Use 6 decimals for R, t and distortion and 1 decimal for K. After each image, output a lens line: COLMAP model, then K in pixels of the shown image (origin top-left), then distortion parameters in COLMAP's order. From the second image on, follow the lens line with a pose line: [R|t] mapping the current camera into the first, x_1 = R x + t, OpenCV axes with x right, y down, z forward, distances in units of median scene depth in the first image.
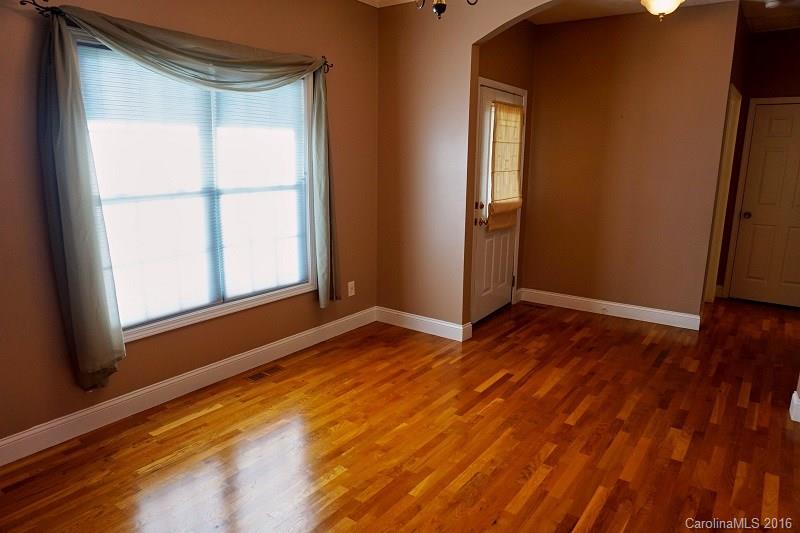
lens RADIAL K [[541.8, 0, 400.0], [0, 541.8, 266.5], [0, 0, 1]] dist [-0.027593, 0.005584]
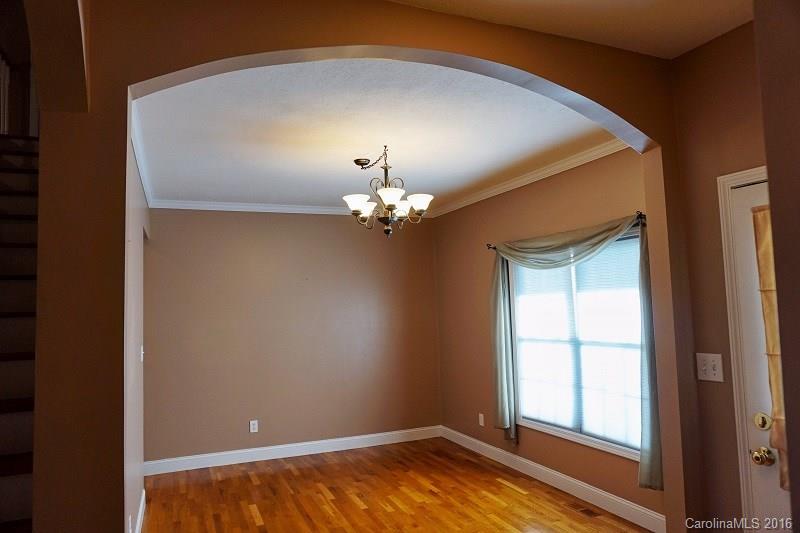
lens RADIAL K [[541.8, 0, 400.0], [0, 541.8, 266.5], [0, 0, 1]] dist [-0.027593, 0.005584]
pose [[-0.525212, -0.066524, -0.848367, 0.989756], [-0.158716, 0.987104, 0.020856, -0.276962], [0.836039, 0.145604, -0.528997, 1.306181]]
